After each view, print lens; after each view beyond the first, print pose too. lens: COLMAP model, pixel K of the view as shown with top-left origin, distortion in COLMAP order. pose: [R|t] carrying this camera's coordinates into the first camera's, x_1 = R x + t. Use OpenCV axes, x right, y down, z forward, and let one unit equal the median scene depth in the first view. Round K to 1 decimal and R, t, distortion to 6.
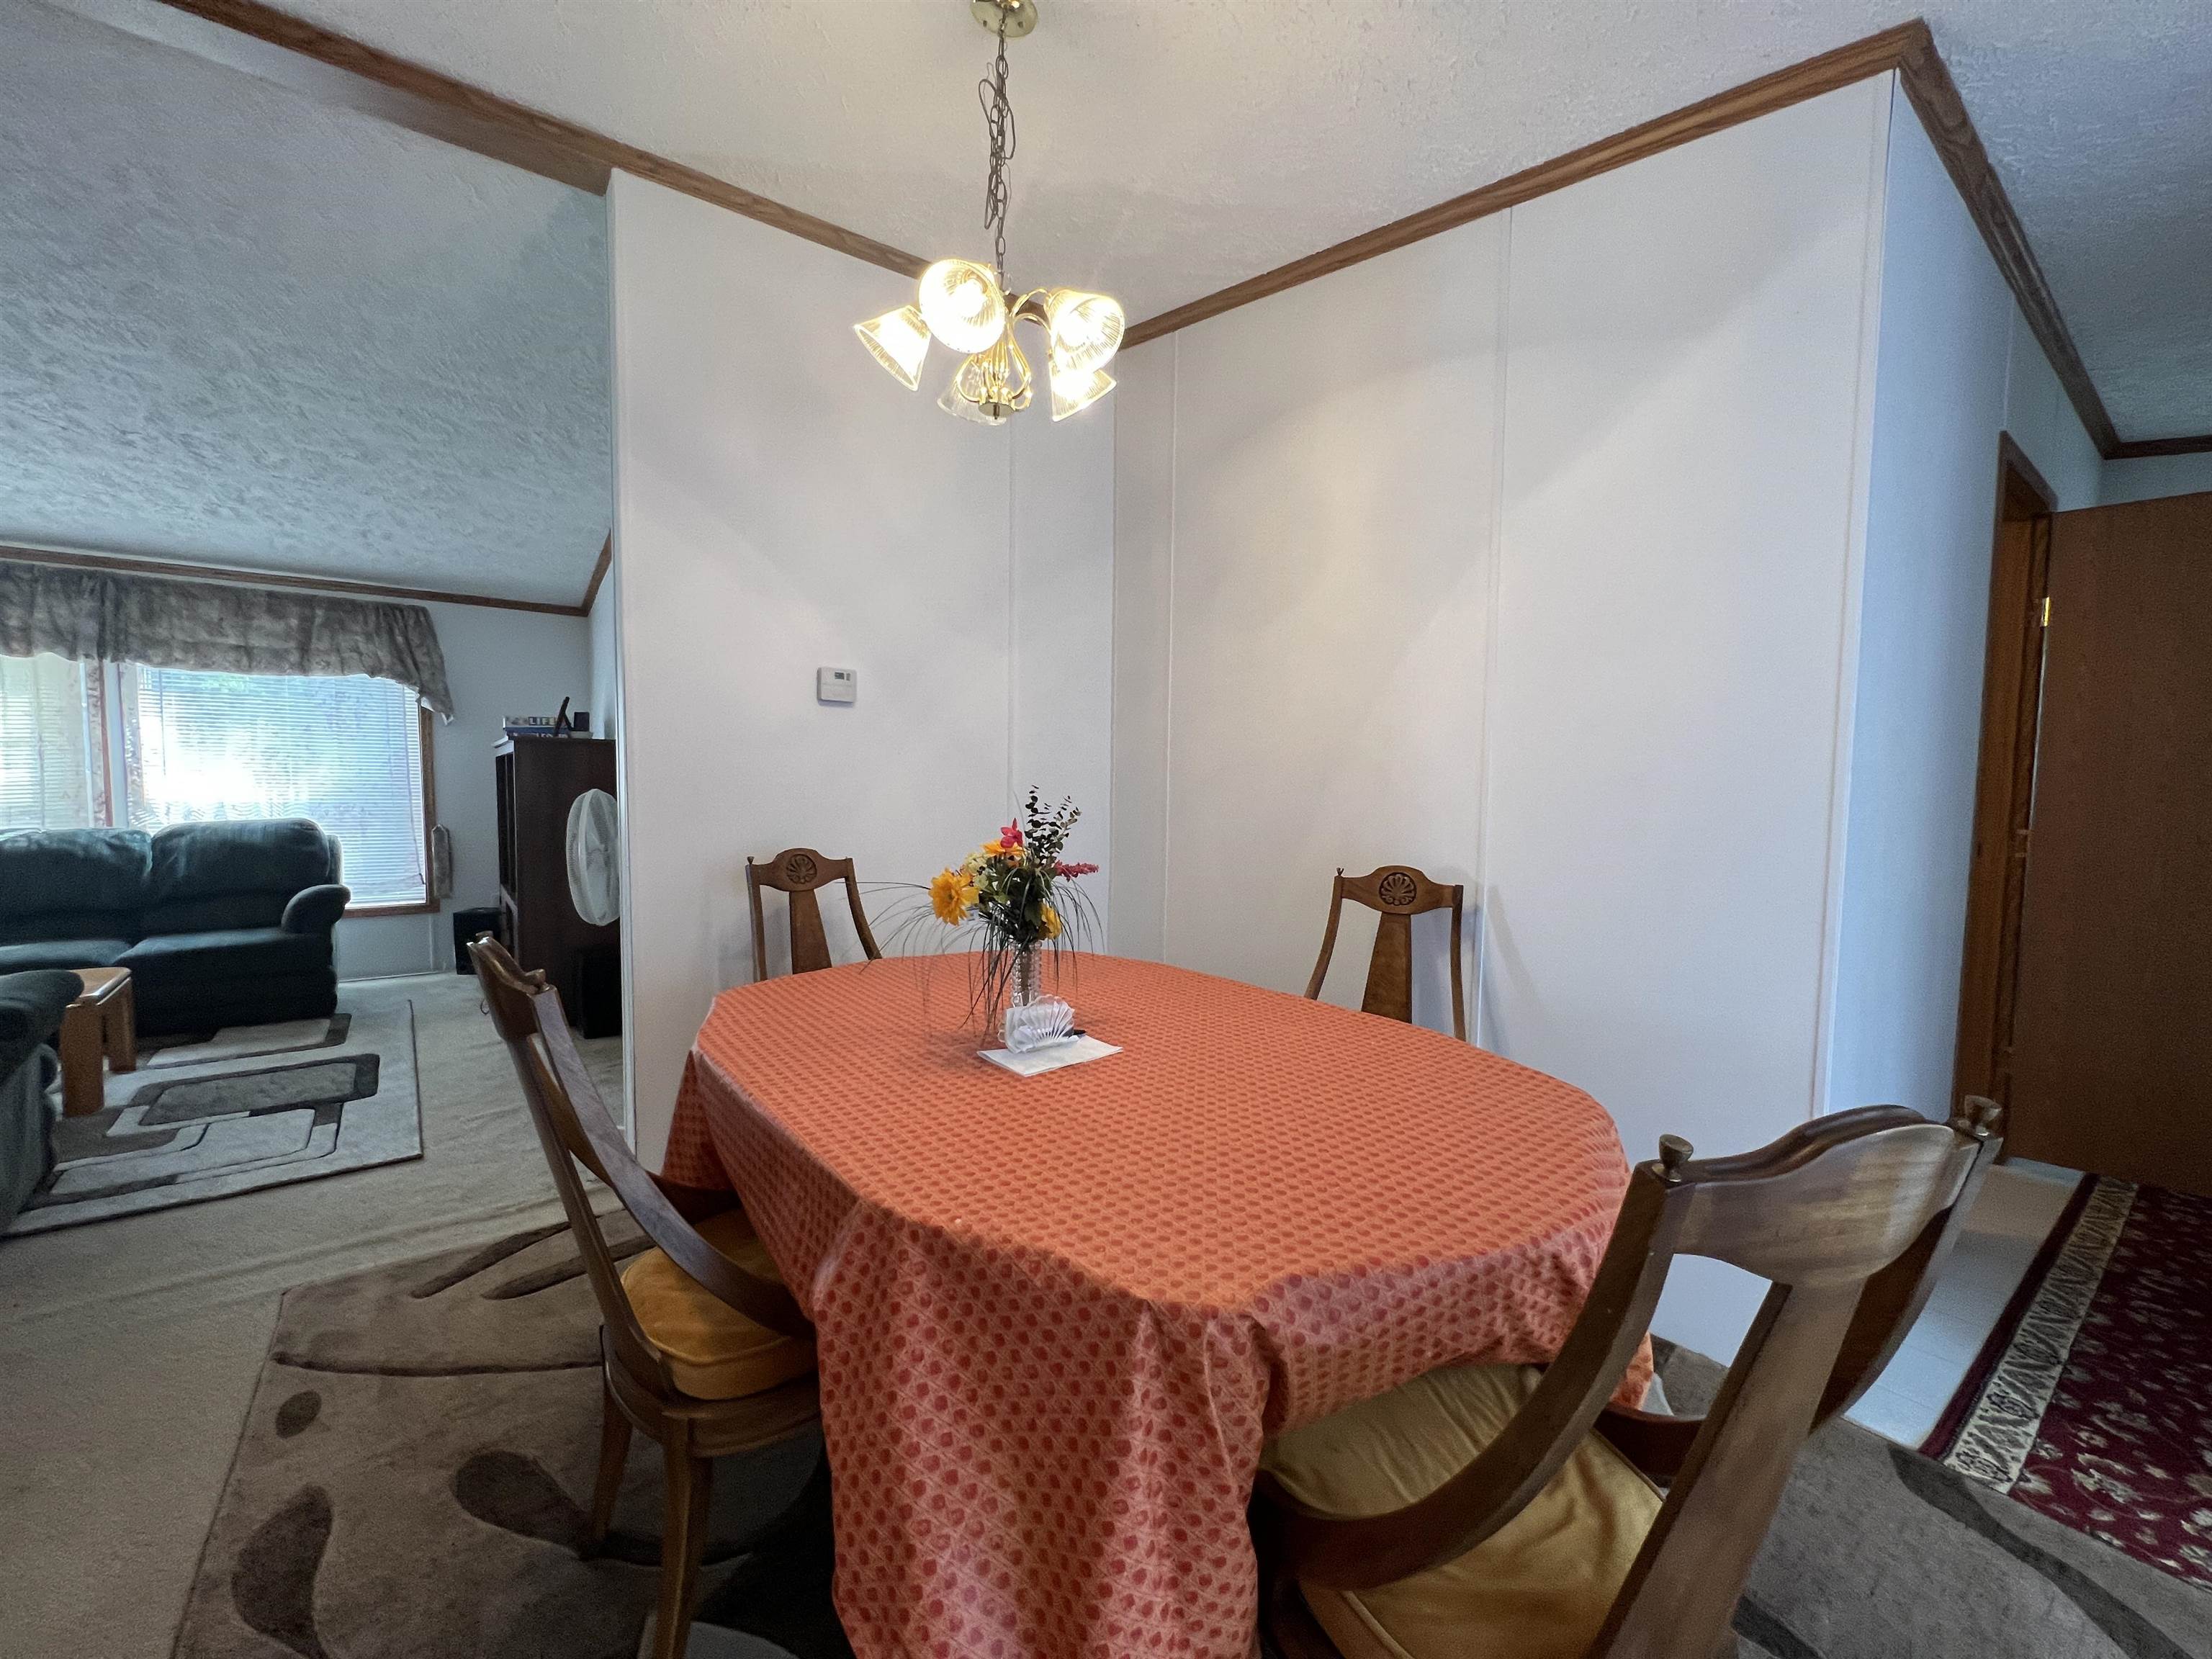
lens RADIAL K [[887.3, 0, 1109.8], [0, 887.3, 837.6], [0, 0, 1]] dist [-0.001796, 0.000457]
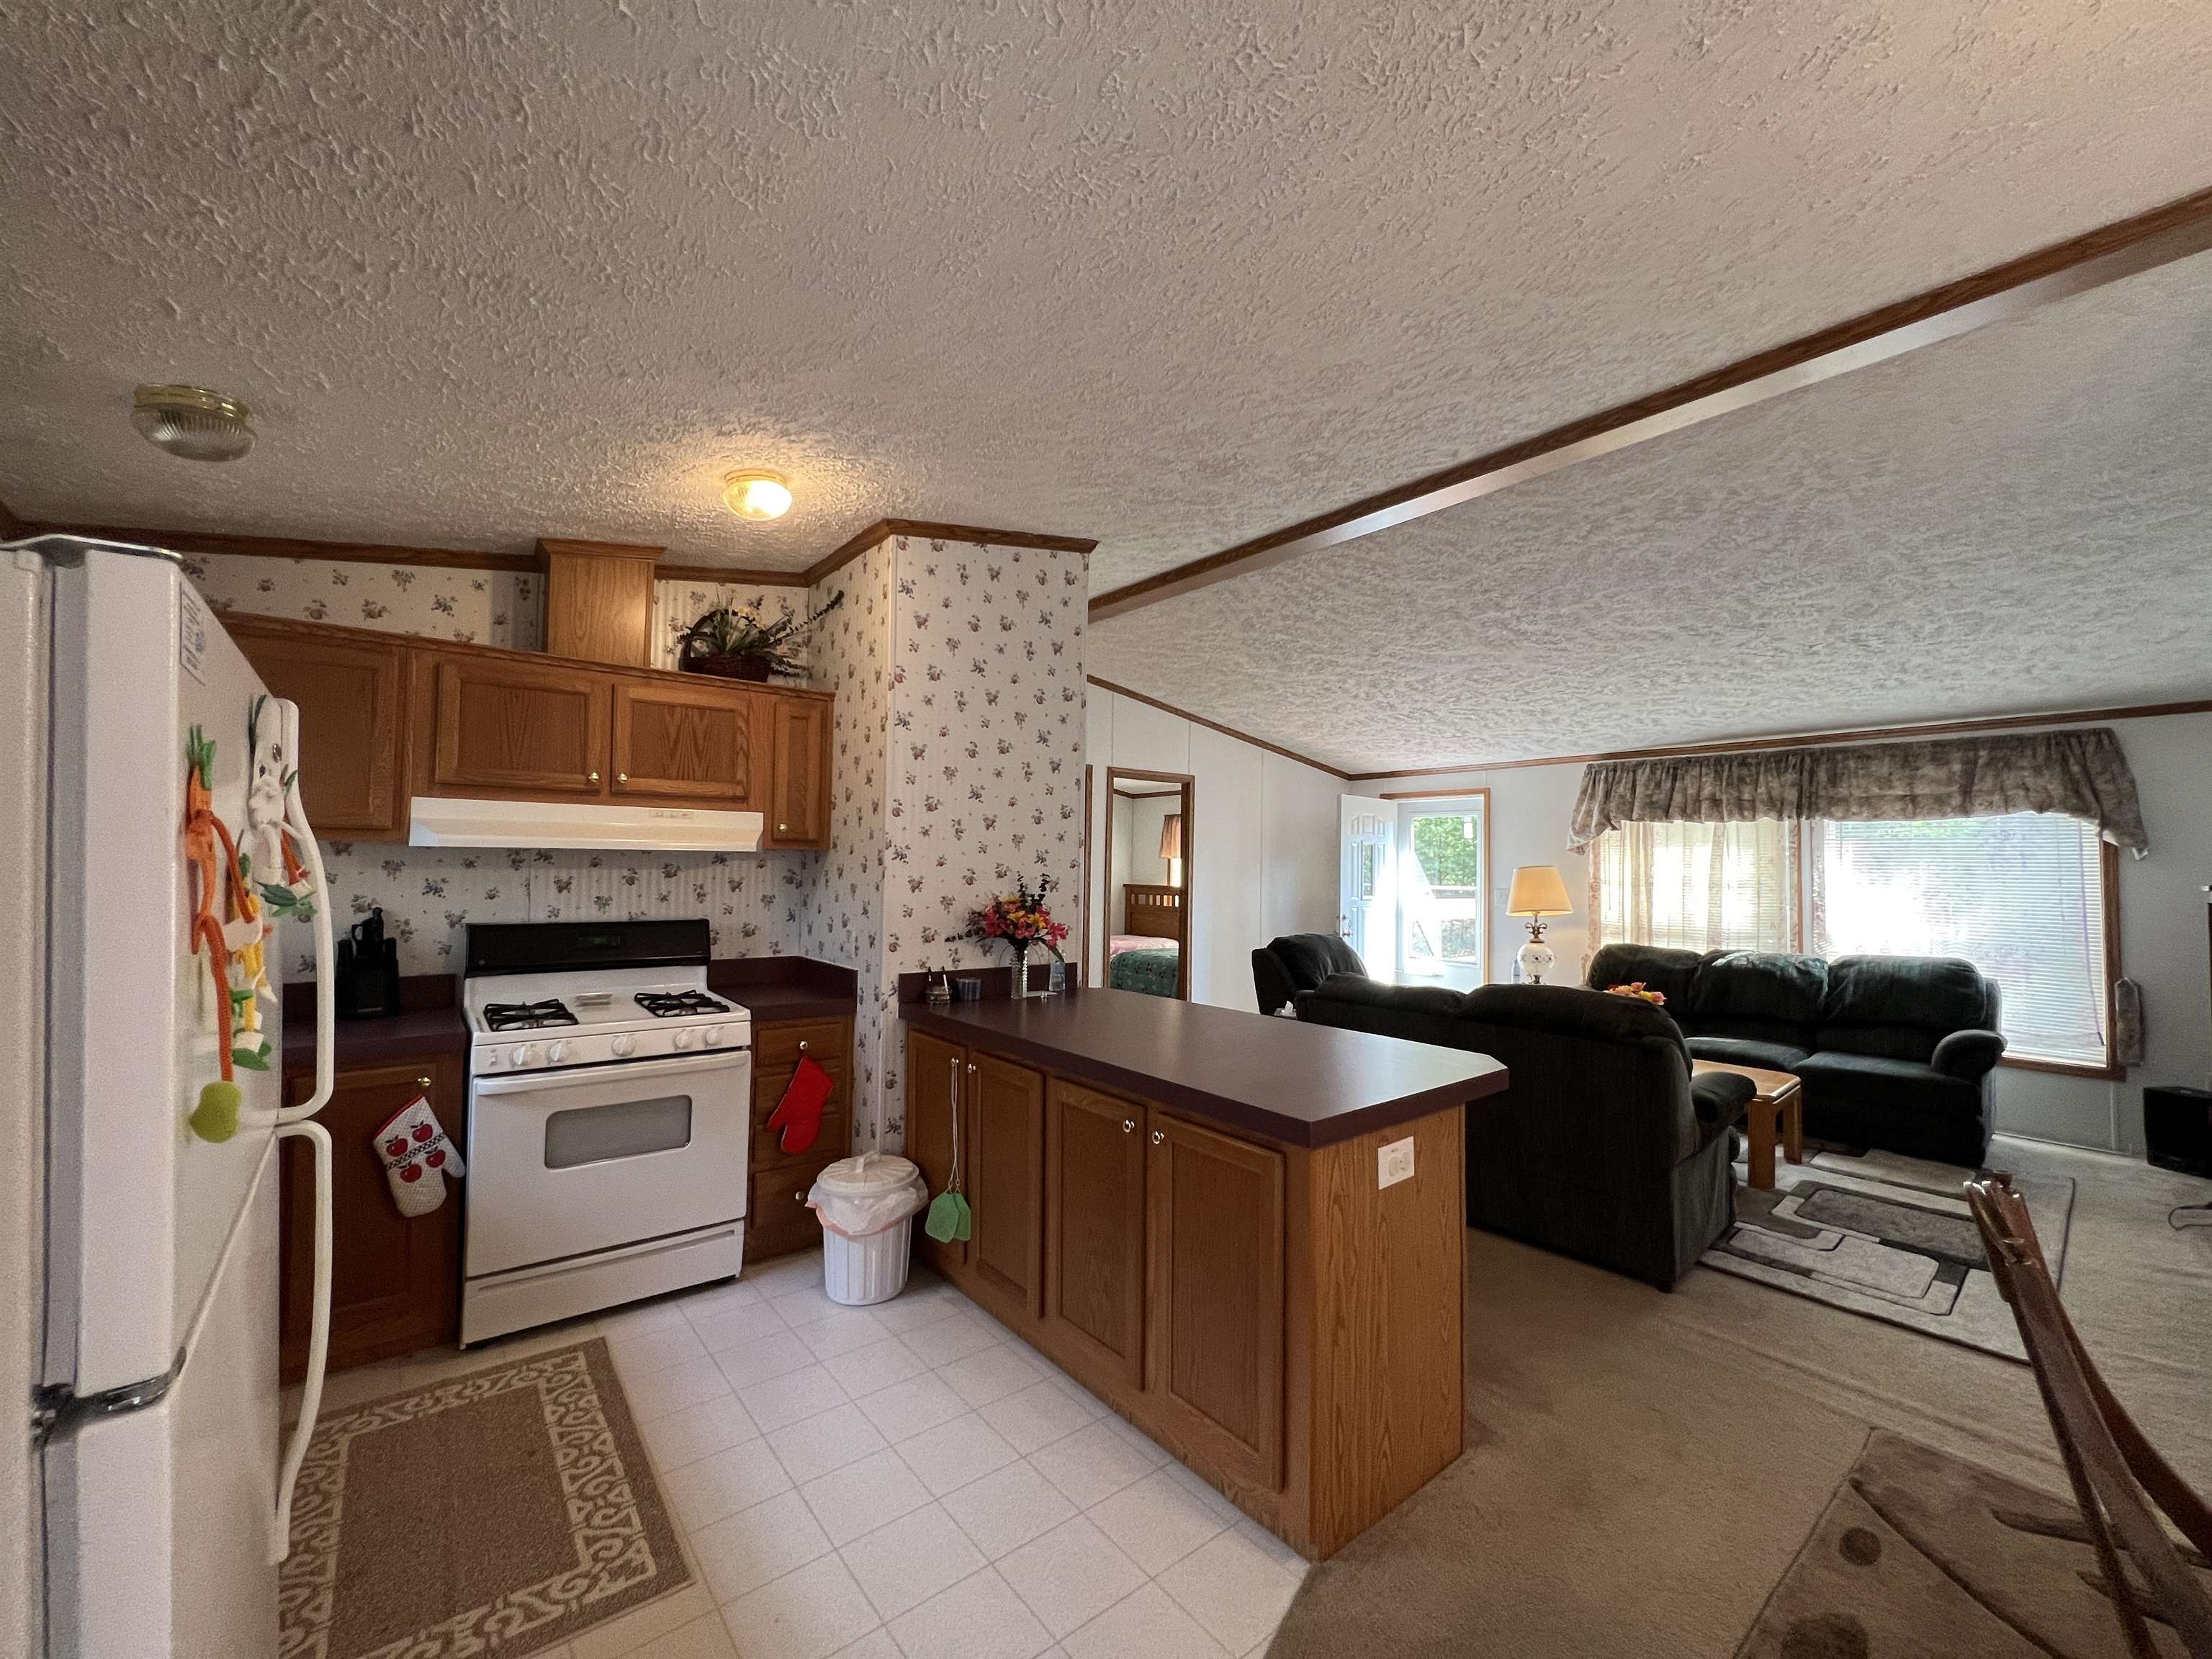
lens RADIAL K [[887.3, 0, 1105.6], [0, 887.3, 833.8], [0, 0, 1]] dist [-0.001796, 0.000457]
pose [[0.038568, -0.050255, -0.997991, 0.069667], [-0.077984, 0.995537, -0.053145, -0.036622], [0.996208, 0.079877, 0.034477, -0.015369]]
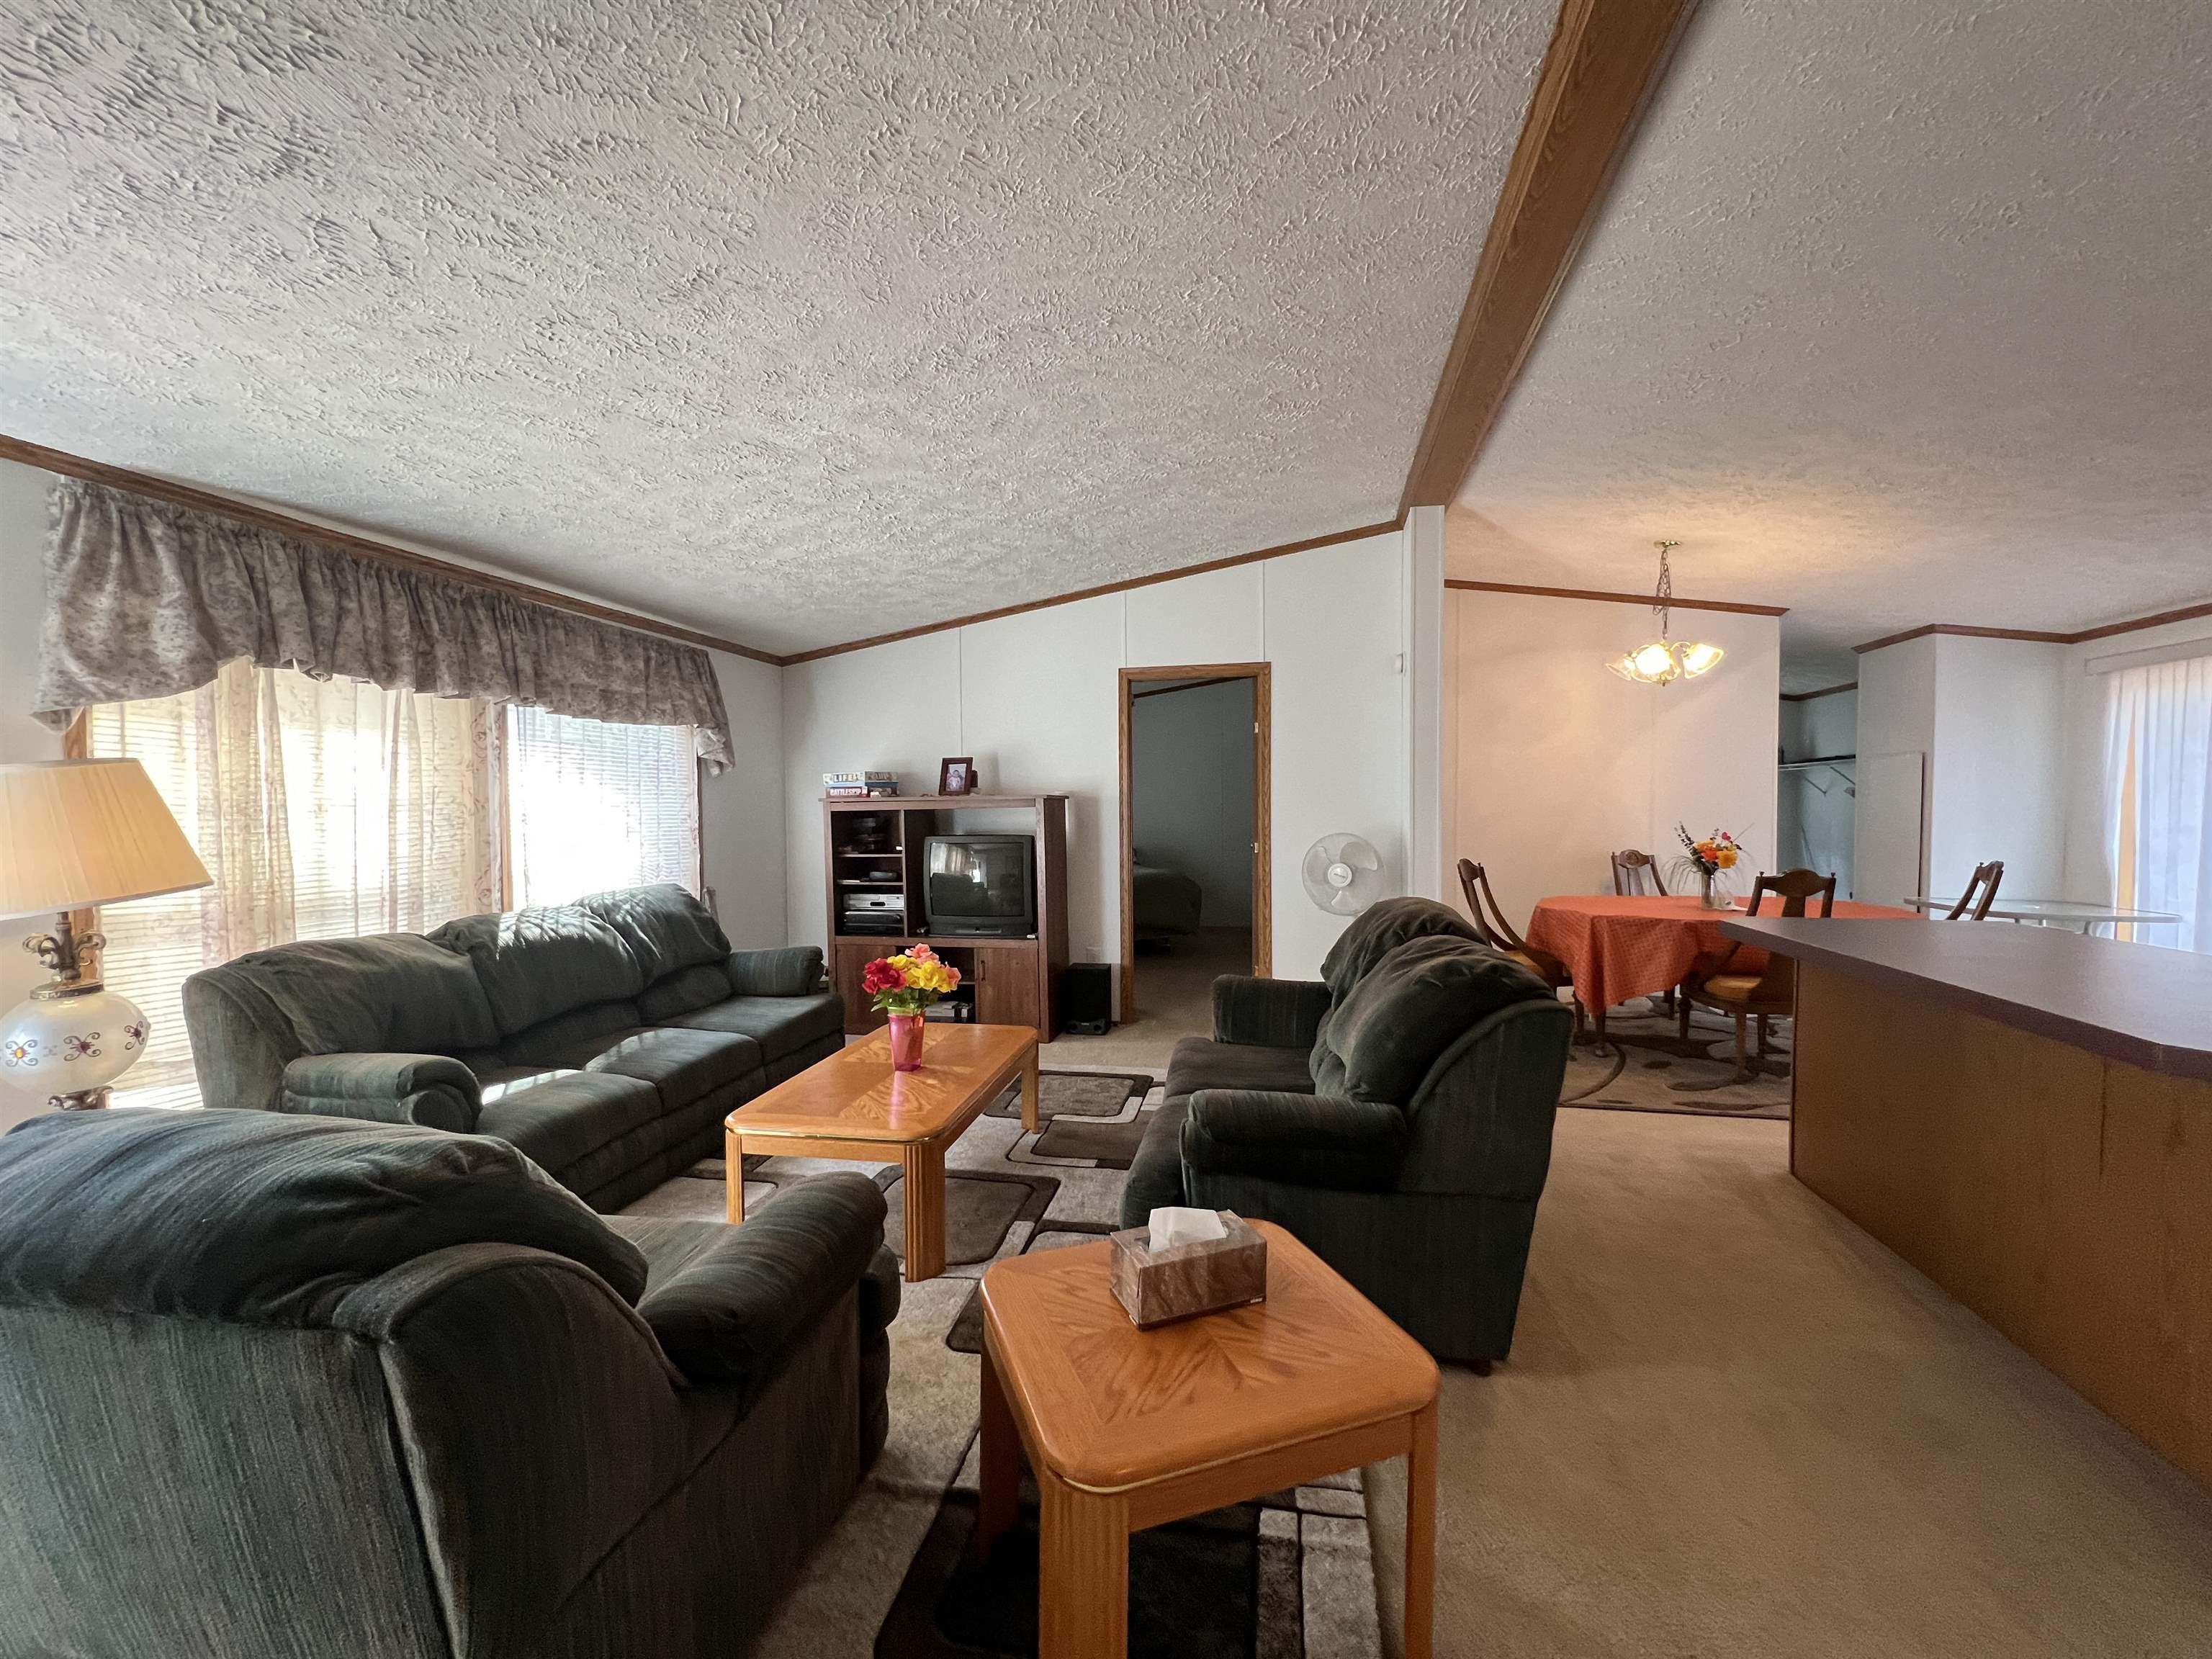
lens RADIAL K [[887.3, 0, 1109.5], [0, 887.3, 833.9], [0, 0, 1]] dist [-0.001796, 0.000457]
pose [[0.753561, -0.035180, 0.656436, -1.254121], [0.055715, 0.998392, -0.010452, -0.040640], [-0.655013, 0.044449, 0.754309, 0.026980]]
